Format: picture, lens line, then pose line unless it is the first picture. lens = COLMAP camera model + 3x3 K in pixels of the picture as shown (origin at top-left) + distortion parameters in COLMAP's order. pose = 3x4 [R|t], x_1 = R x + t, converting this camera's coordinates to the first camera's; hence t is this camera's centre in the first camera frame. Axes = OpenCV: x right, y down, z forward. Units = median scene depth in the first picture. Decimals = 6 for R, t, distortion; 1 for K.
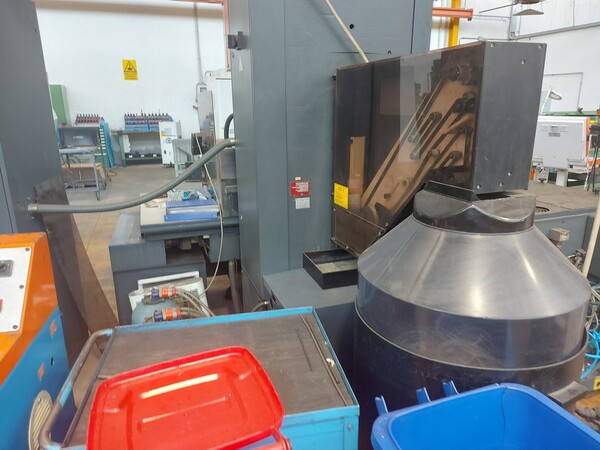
lens RADIAL K [[428.2, 0, 302.3], [0, 428.2, 225.8], [0, 0, 1]] dist [0.003358, -0.006669]
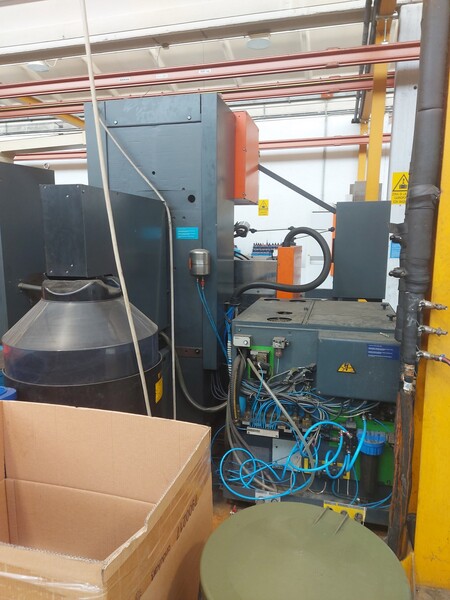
lens RADIAL K [[428.2, 0, 224.0], [0, 428.2, 301.2], [0, 0, 1]] dist [0.003358, -0.006669]
pose [[0.817481, 0.093977, -0.568236, 0.804655], [-0.166902, 0.982919, -0.077553, 0.014390], [0.551242, 0.158238, 0.819203, 0.025940]]
